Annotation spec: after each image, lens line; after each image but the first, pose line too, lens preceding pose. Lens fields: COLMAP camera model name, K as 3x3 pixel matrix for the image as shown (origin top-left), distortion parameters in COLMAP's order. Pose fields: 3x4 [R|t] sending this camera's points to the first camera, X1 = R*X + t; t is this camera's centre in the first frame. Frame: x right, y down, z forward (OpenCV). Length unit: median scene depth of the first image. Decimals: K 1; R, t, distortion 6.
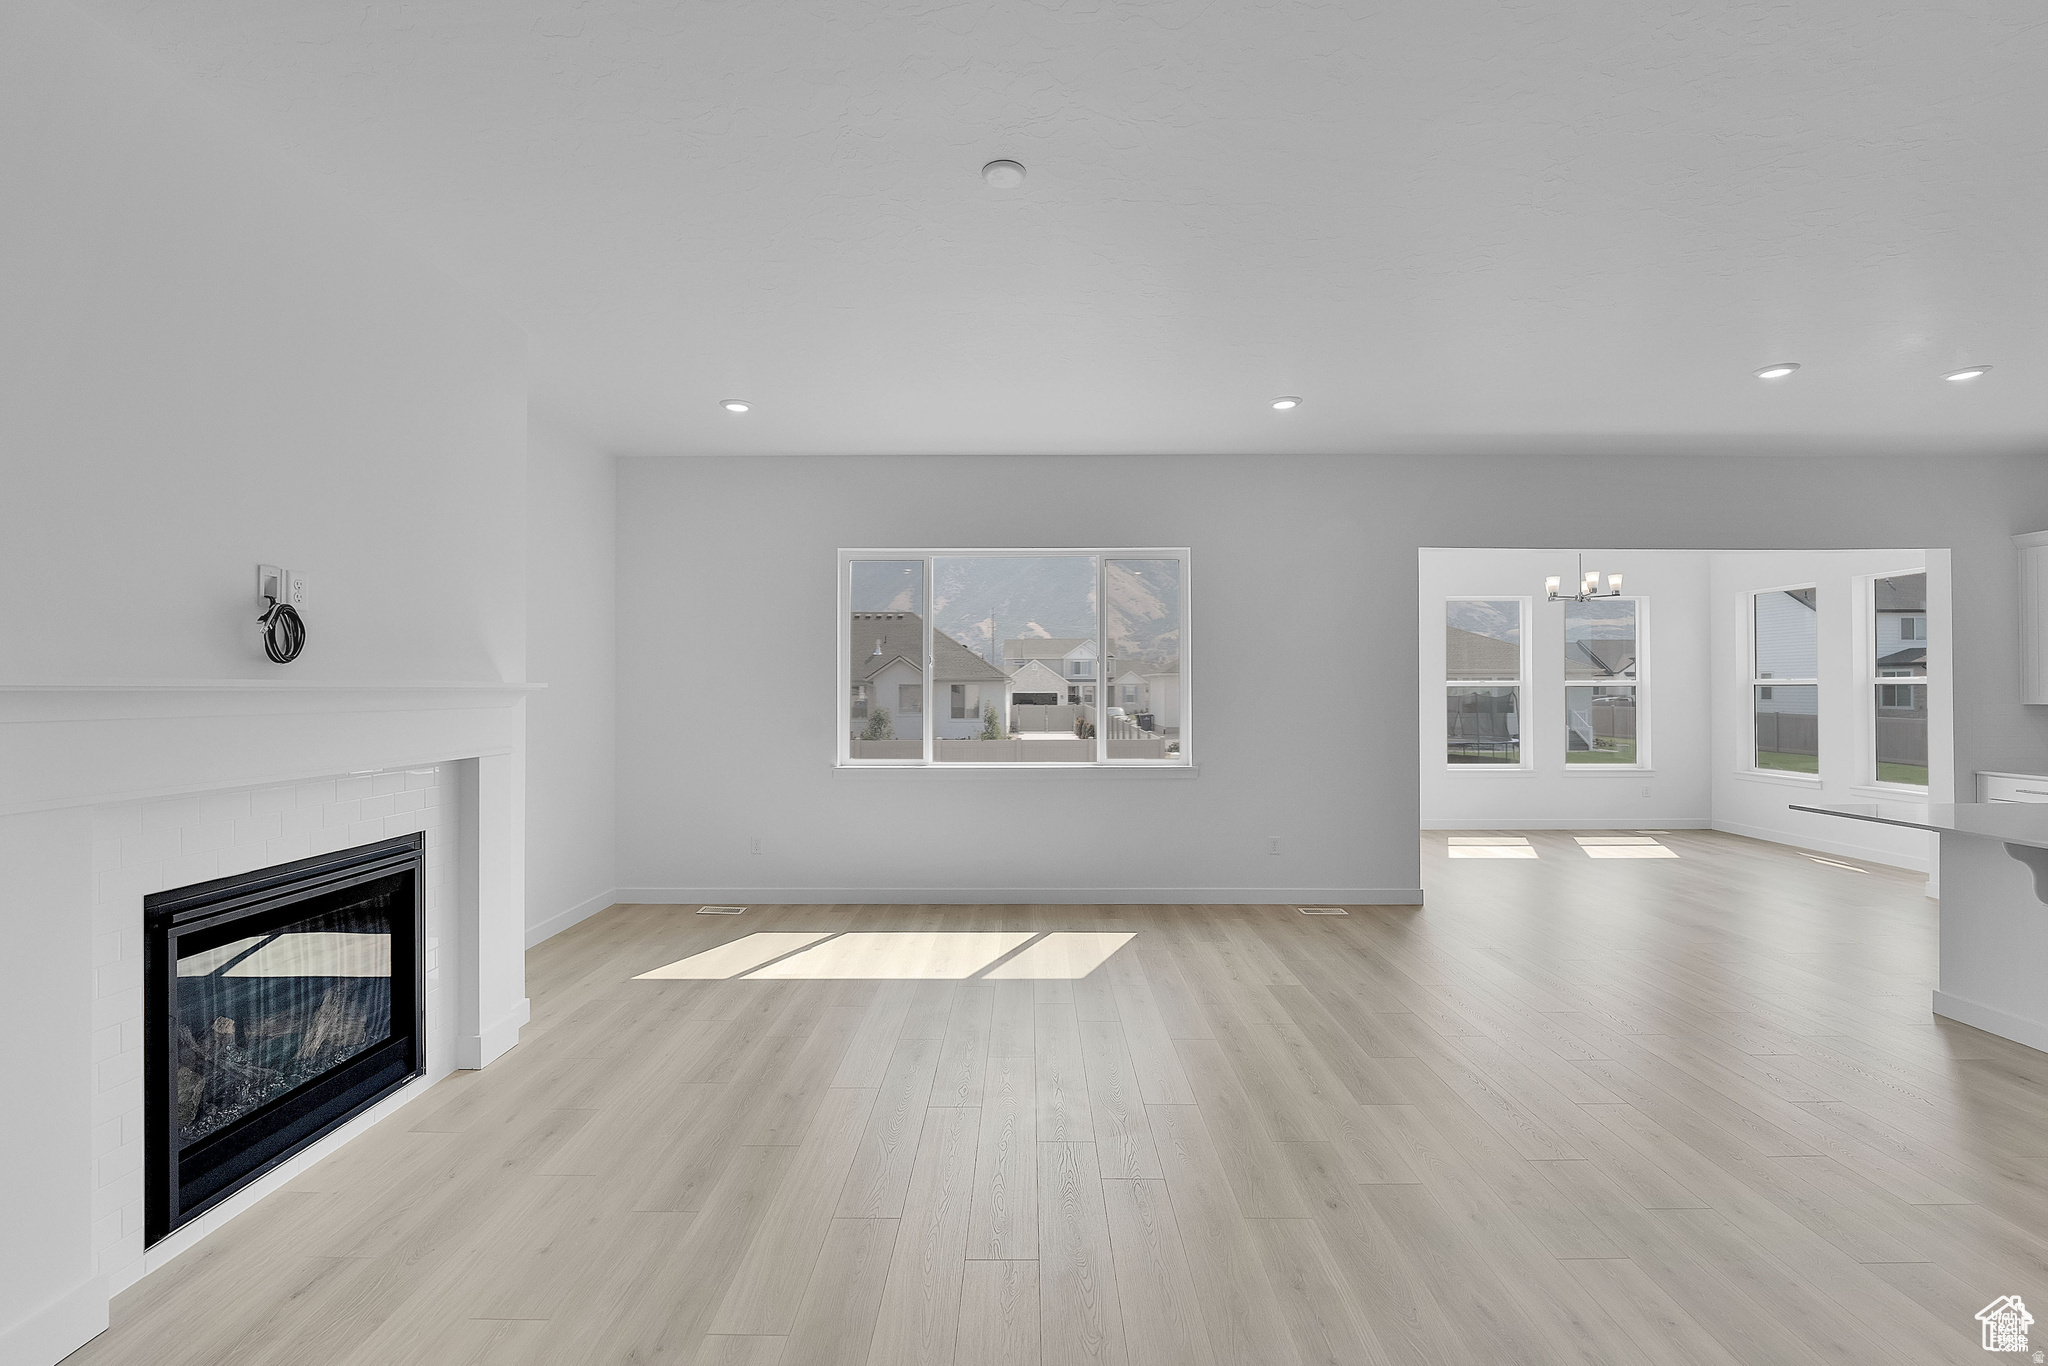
lens RADIAL K [[846.1, 0, 1030.1], [0, 846.1, 689.9], [0, 0, 1]] dist [-0.009694, -0.000052]
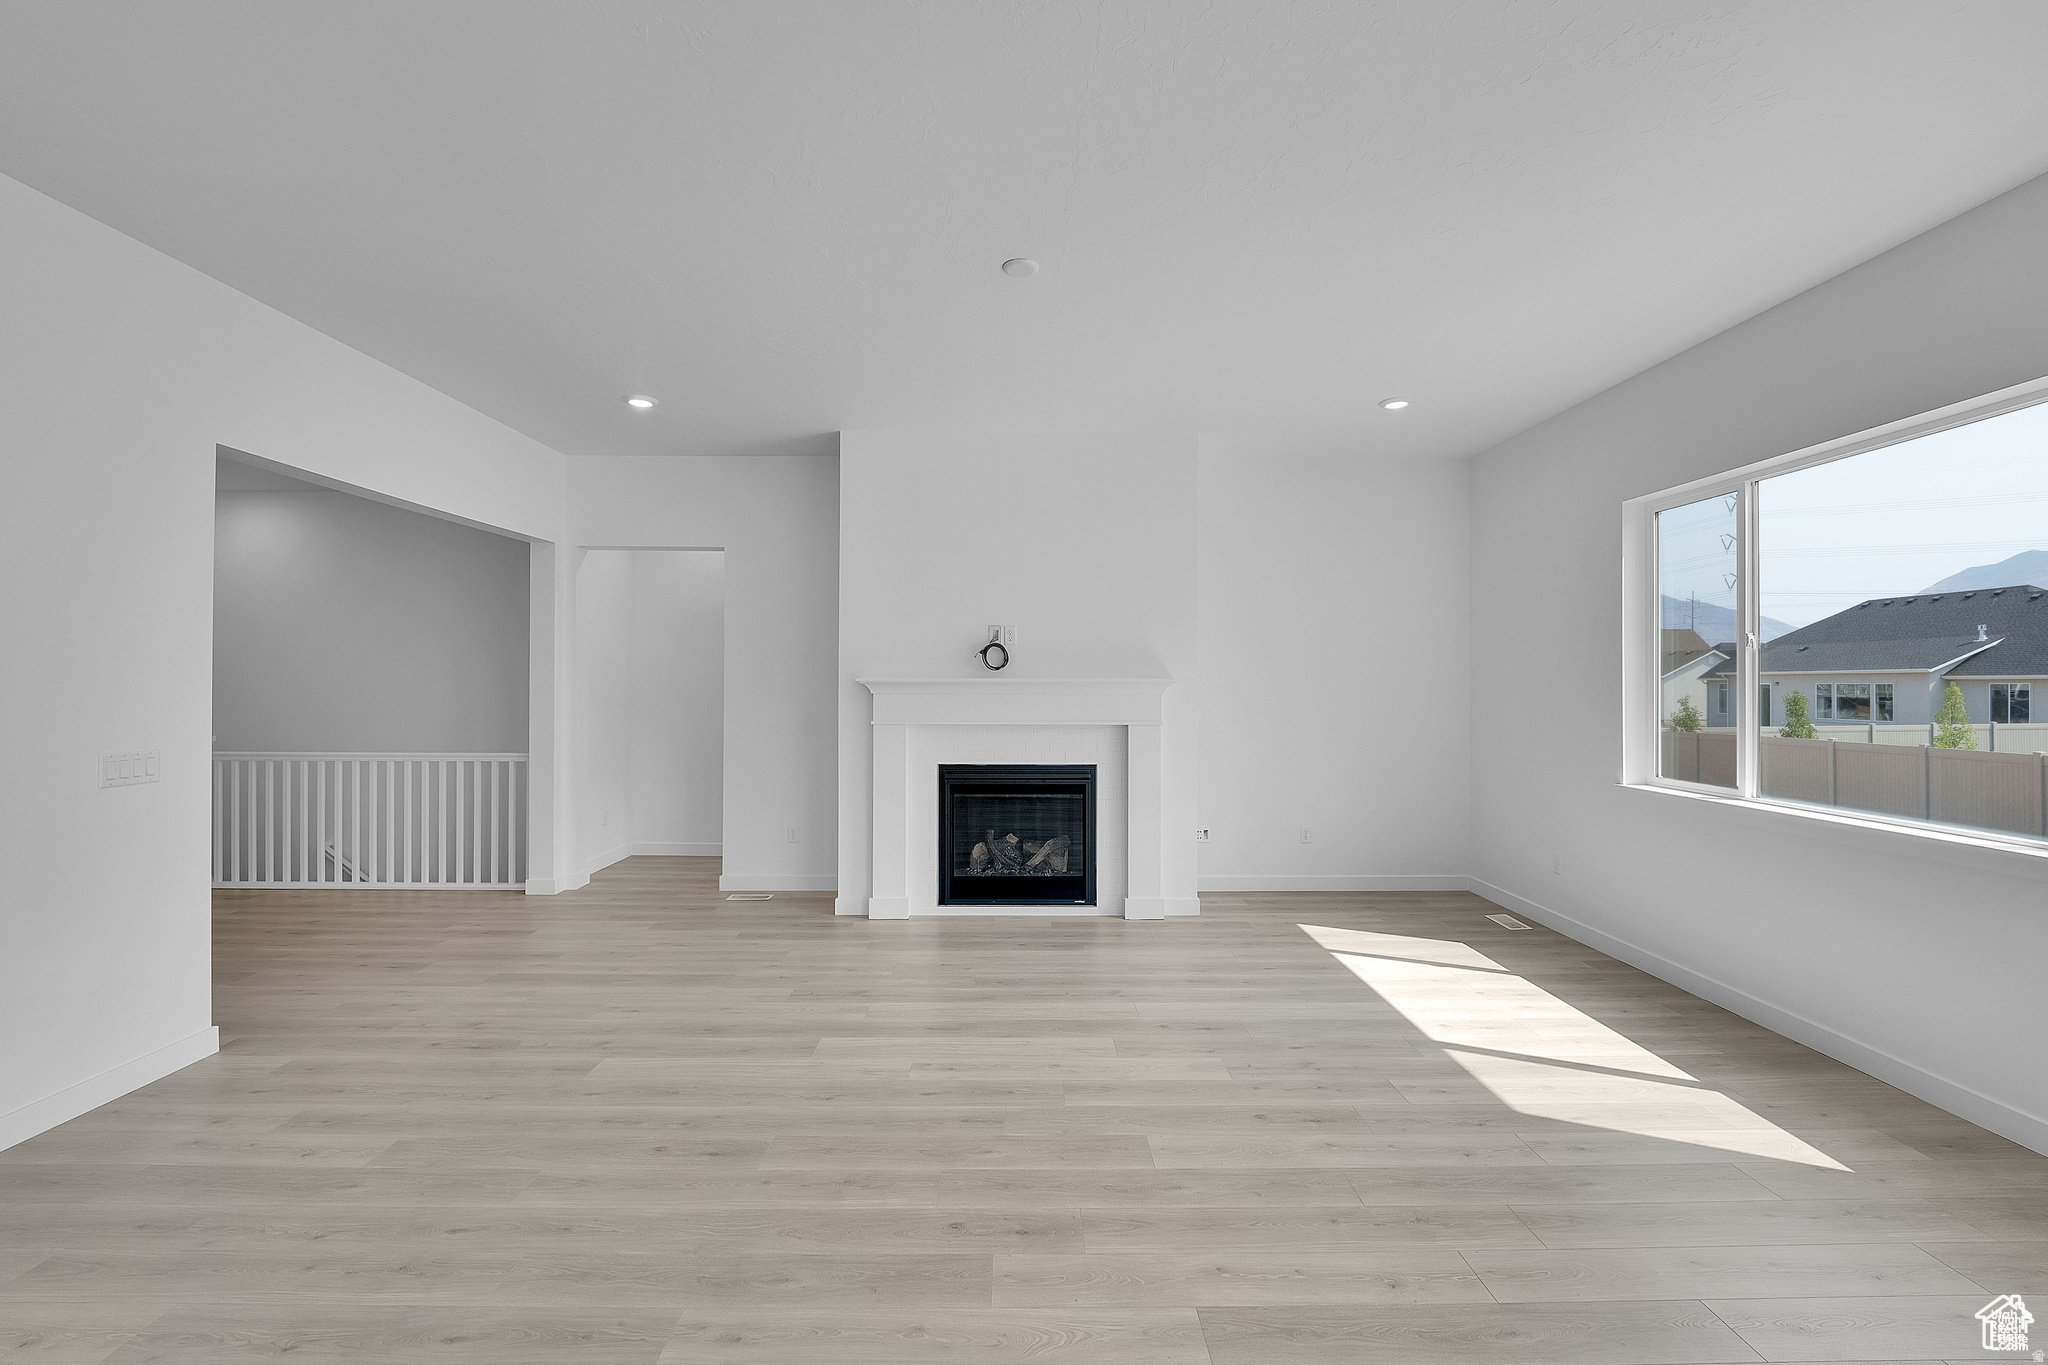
lens RADIAL K [[846.1, 0, 1003.7], [0, 846.1, 686.5], [0, 0, 1]] dist [-0.009694, -0.000052]
pose [[-0.004534, 0.002826, -0.999986, 0.722864], [-0.002341, 0.999993, 0.002837, 0.002532], [0.999987, 0.002354, -0.004528, 0.586581]]
